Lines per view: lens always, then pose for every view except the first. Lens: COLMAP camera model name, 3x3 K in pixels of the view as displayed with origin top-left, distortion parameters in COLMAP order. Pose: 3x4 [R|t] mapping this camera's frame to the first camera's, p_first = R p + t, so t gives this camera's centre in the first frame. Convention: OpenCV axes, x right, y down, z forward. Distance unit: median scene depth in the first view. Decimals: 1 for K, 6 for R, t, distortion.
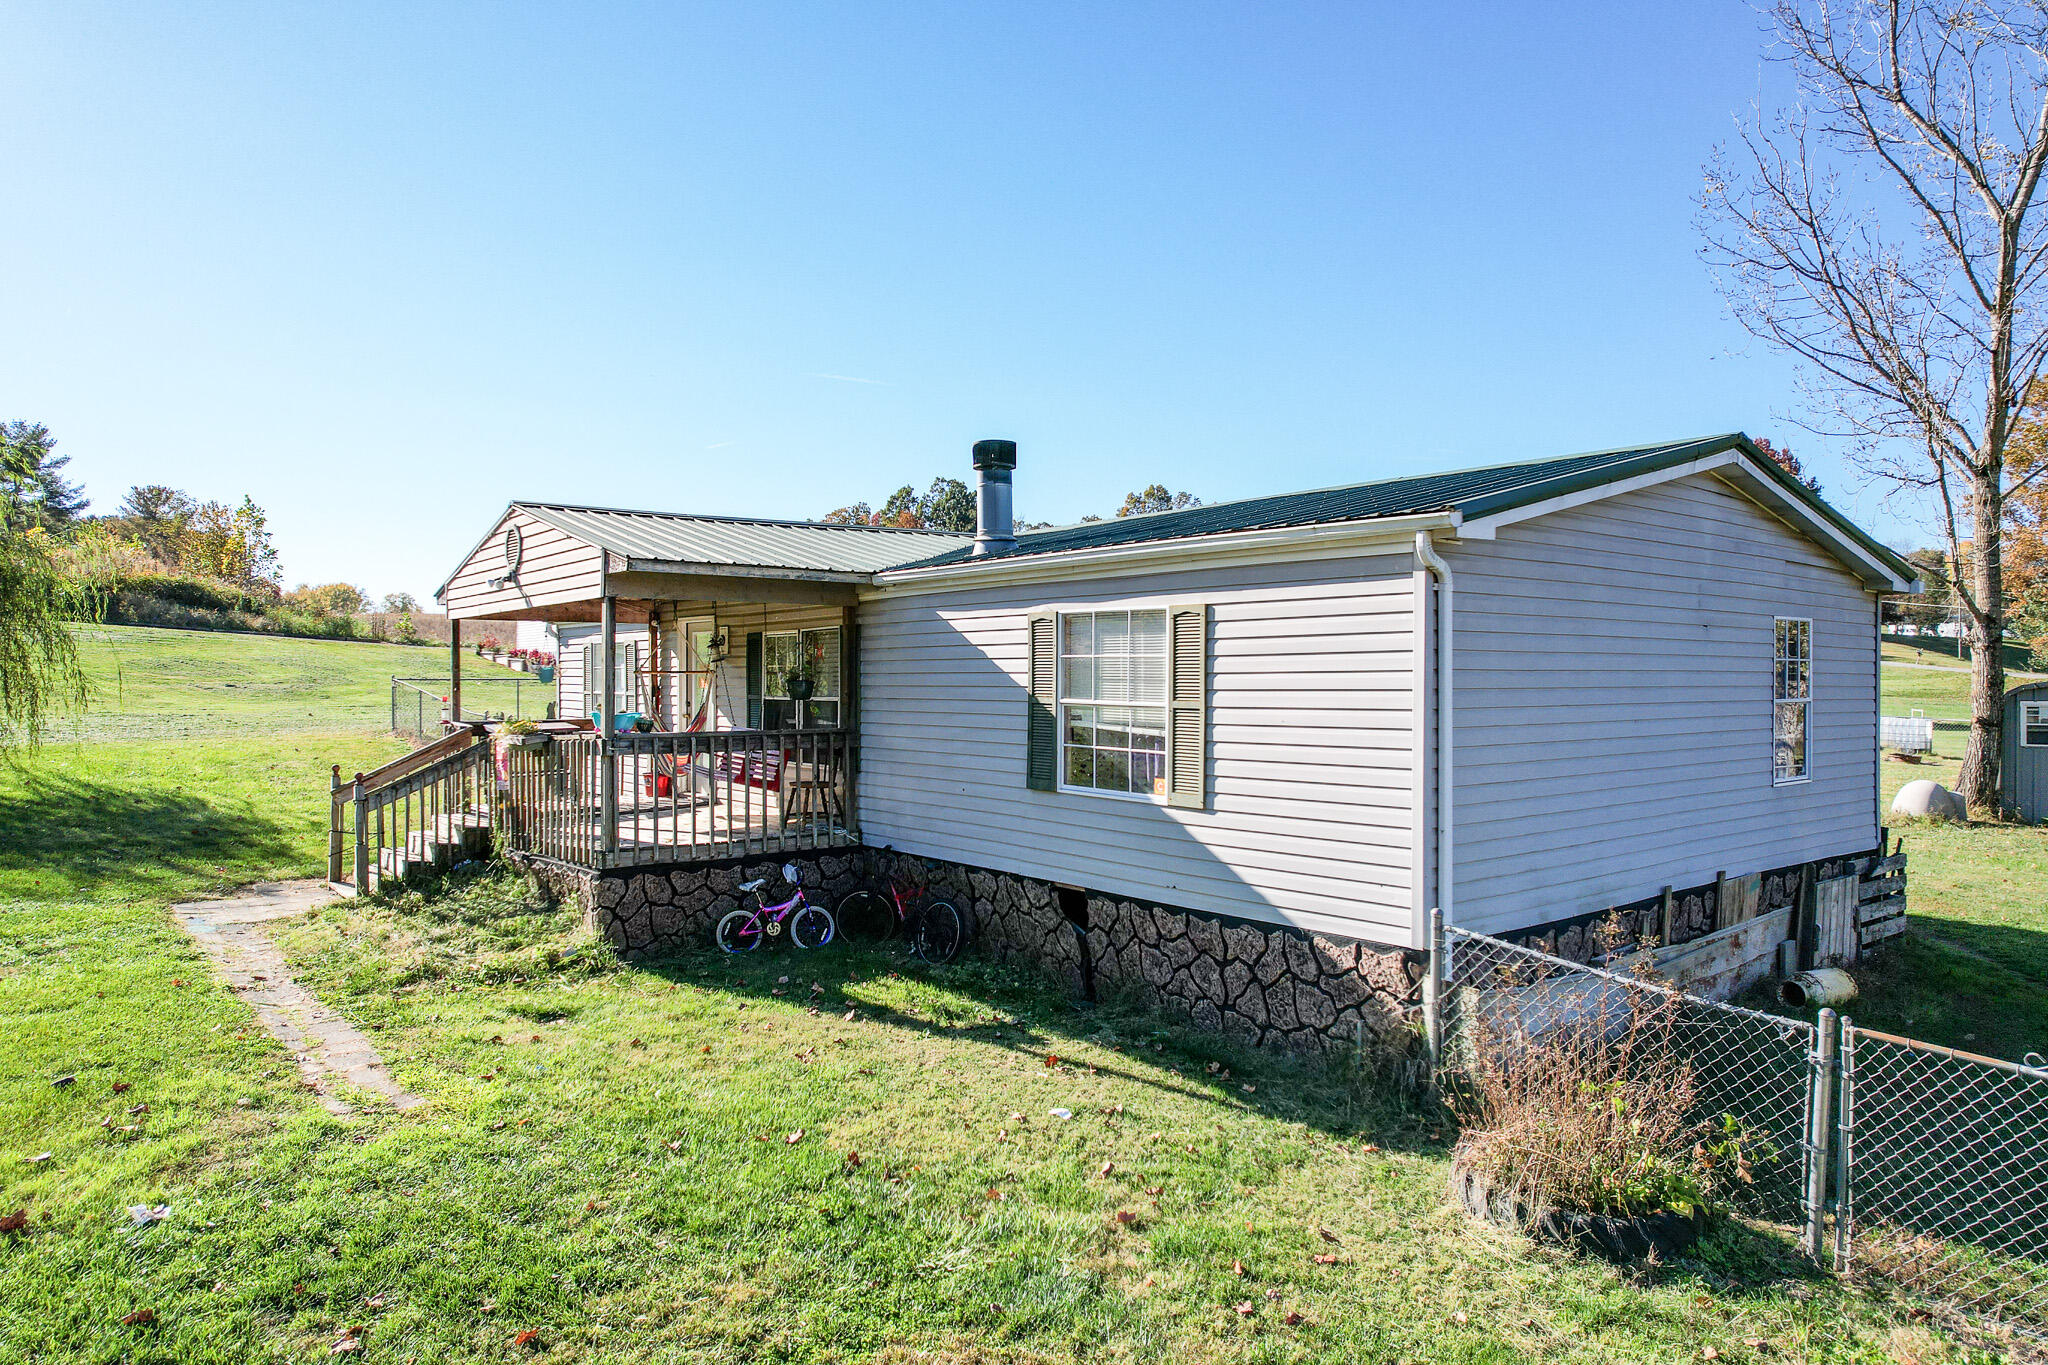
lens RADIAL K [[1307.8, 0, 1024.0], [0, 1307.8, 682.5], [0, 0, 1]] dist [-0.069916, 0.060669]
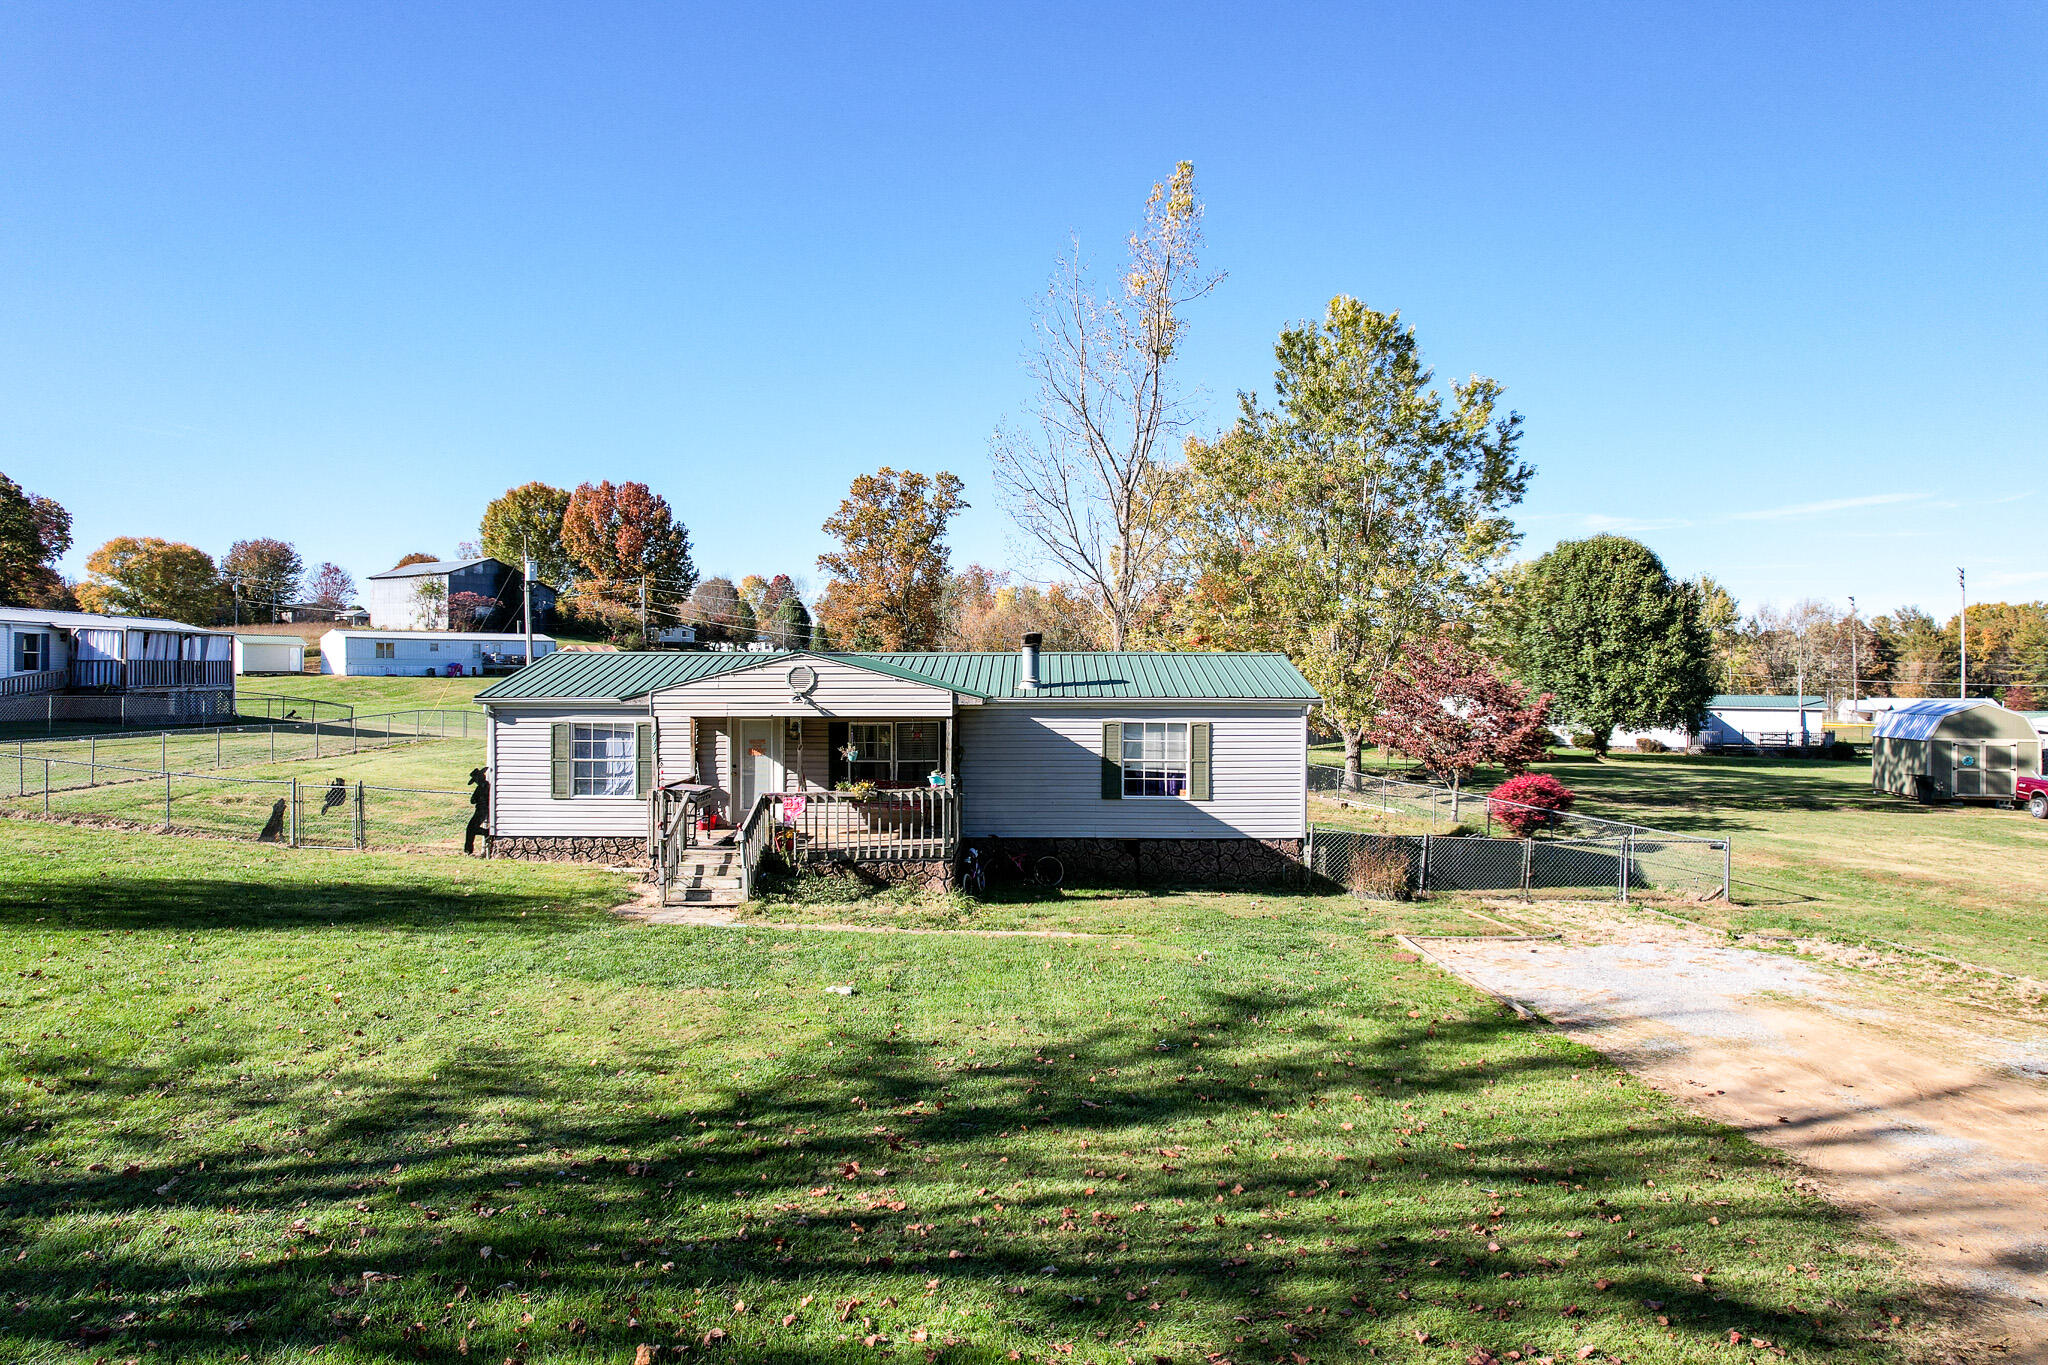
lens RADIAL K [[1307.8, 0, 1024.0], [0, 1307.8, 682.5], [0, 0, 1]] dist [-0.069916, 0.060669]
pose [[0.627124, -0.005514, 0.778900, -2.050957], [0.001749, 0.999982, 0.005671, -0.148525], [-0.778917, -0.002194, 0.627123, -0.349372]]
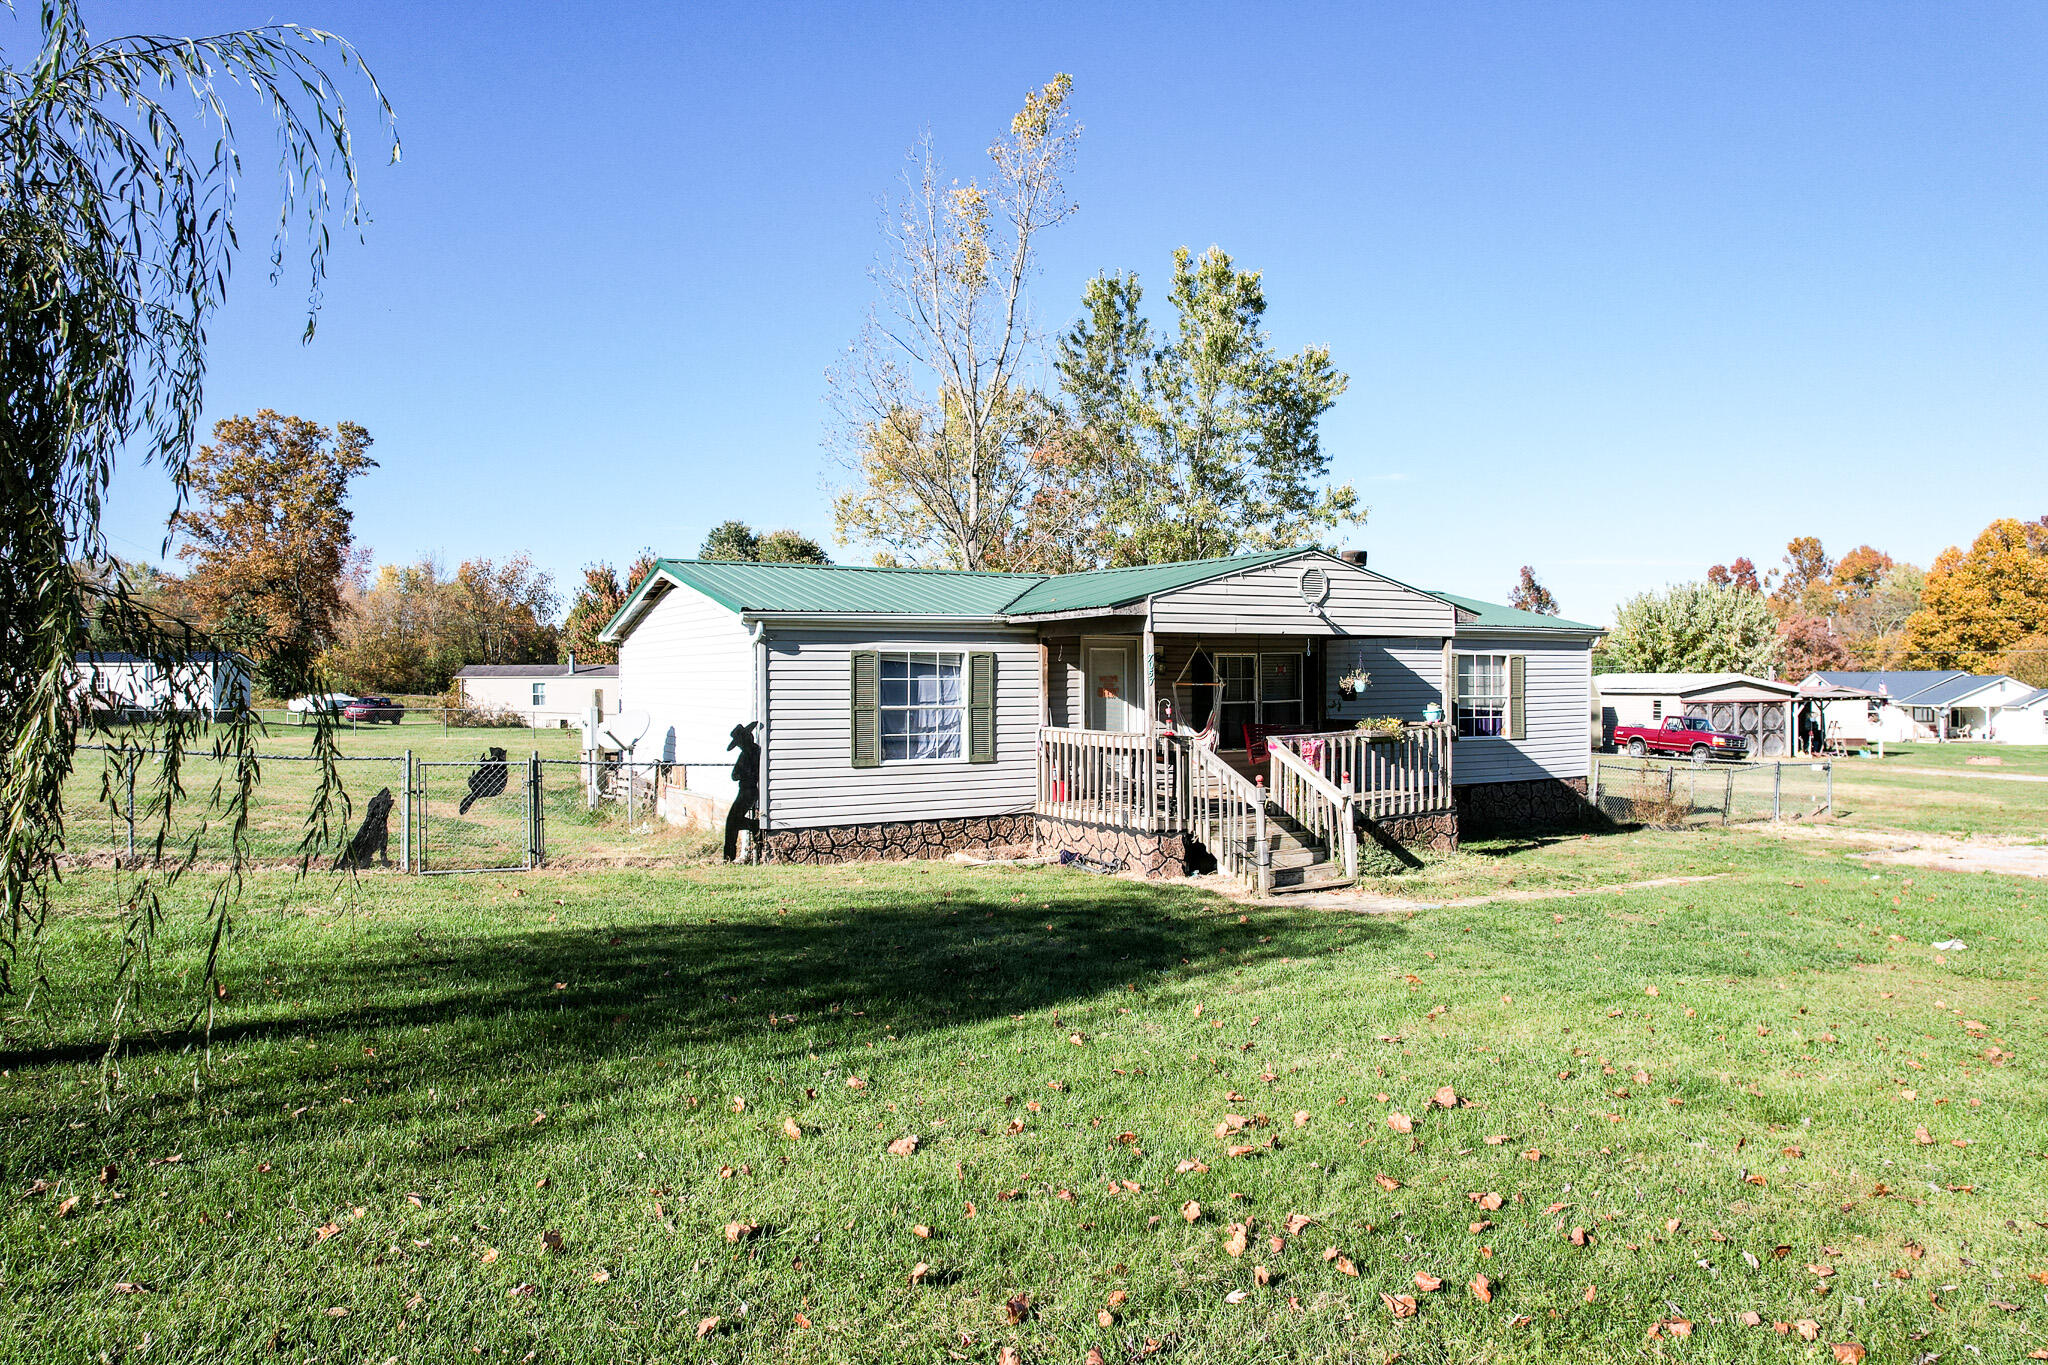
lens RADIAL K [[1307.8, 0, 1024.0], [0, 1307.8, 682.5], [0, 0, 1]] dist [-0.069916, 0.060669]
pose [[0.145355, -0.007656, 0.989350, -2.281860], [0.004880, 0.999963, 0.007021, -0.028213], [-0.989367, 0.003807, 0.145387, 1.496040]]
